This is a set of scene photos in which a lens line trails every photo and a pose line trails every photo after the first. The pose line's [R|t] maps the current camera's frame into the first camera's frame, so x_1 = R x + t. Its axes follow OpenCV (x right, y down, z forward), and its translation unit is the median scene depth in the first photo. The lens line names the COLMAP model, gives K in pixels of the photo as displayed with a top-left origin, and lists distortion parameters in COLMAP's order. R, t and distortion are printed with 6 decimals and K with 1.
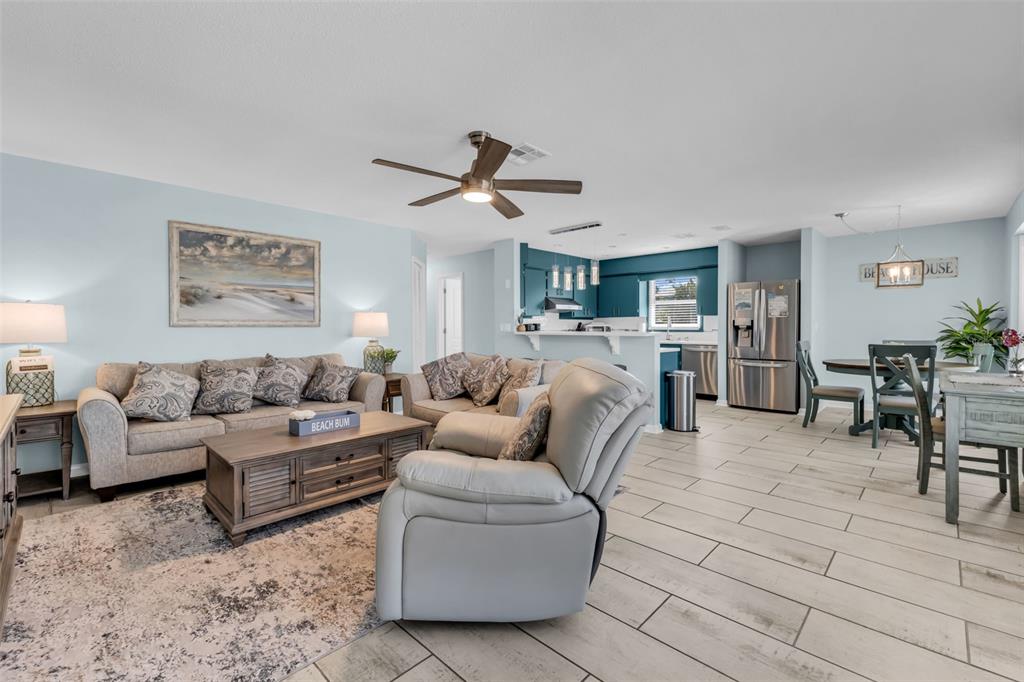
lens RADIAL K [[449.1, 0, 517.3], [0, 449.1, 326.0], [0, 0, 1]] dist [0.004618, 0.000658]
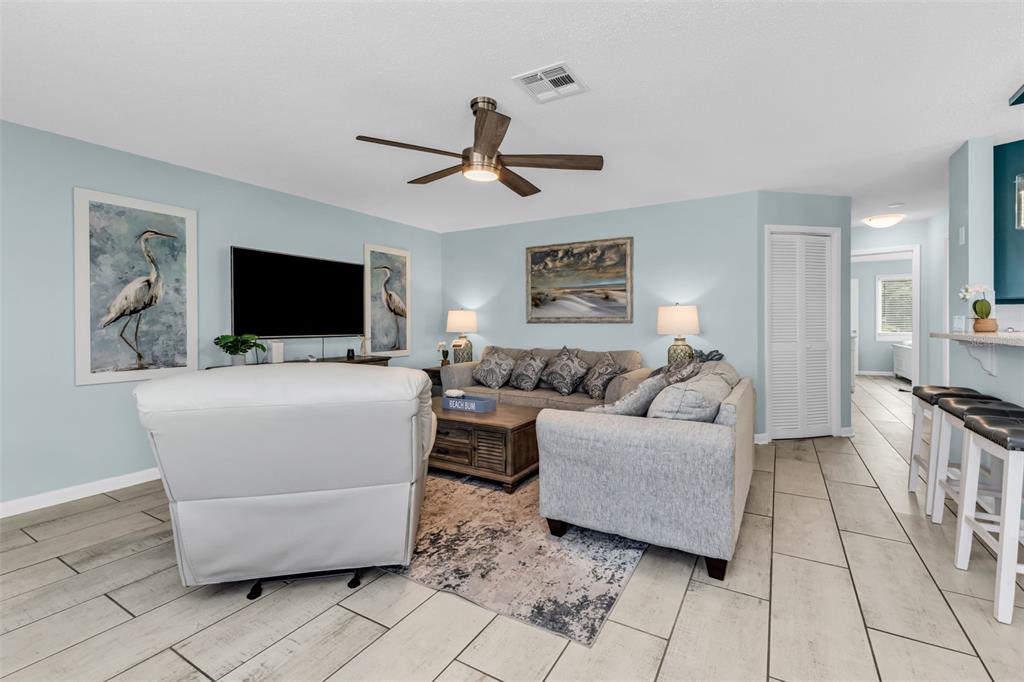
lens RADIAL K [[449.1, 0, 517.3], [0, 449.1, 326.0], [0, 0, 1]] dist [0.004618, 0.000658]
pose [[0.220009, 0.006735, -0.975475, 0.550154], [0.006042, 0.999948, 0.008267, -0.001238], [0.975479, -0.007713, 0.219957, 0.616687]]
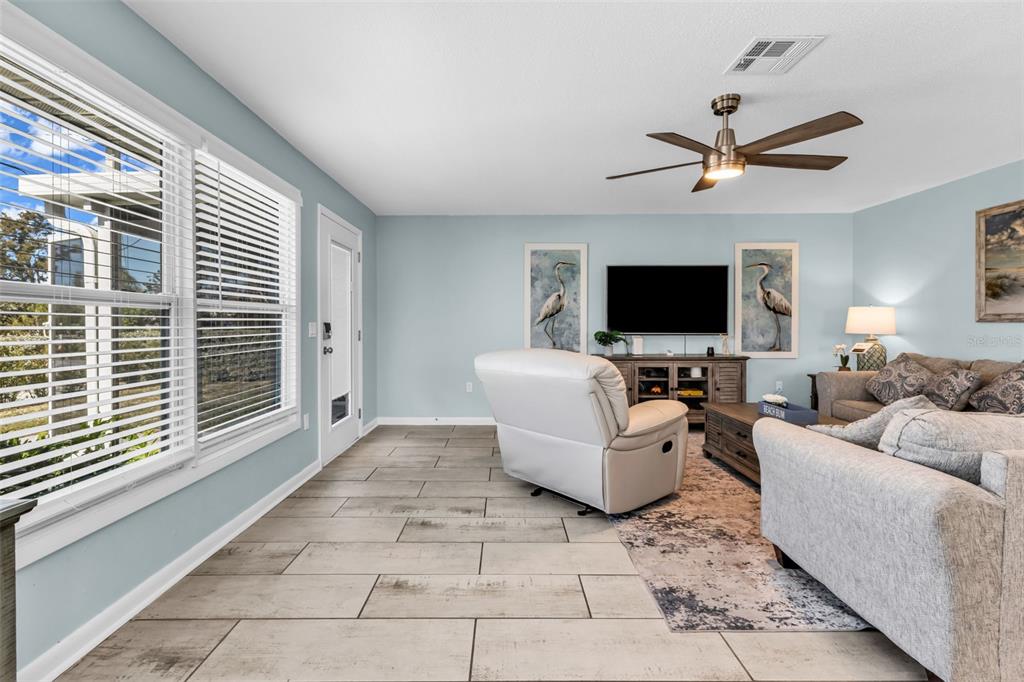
lens RADIAL K [[454.1, 0, 504.1], [0, 454.1, 323.3], [0, 0, 1]] dist [0.000913, 0.000156]
pose [[-0.735530, 0.002017, -0.677489, 0.575998], [0.005049, 0.999984, -0.002505, 0.000781], [0.677473, -0.005263, -0.735529, 0.958175]]
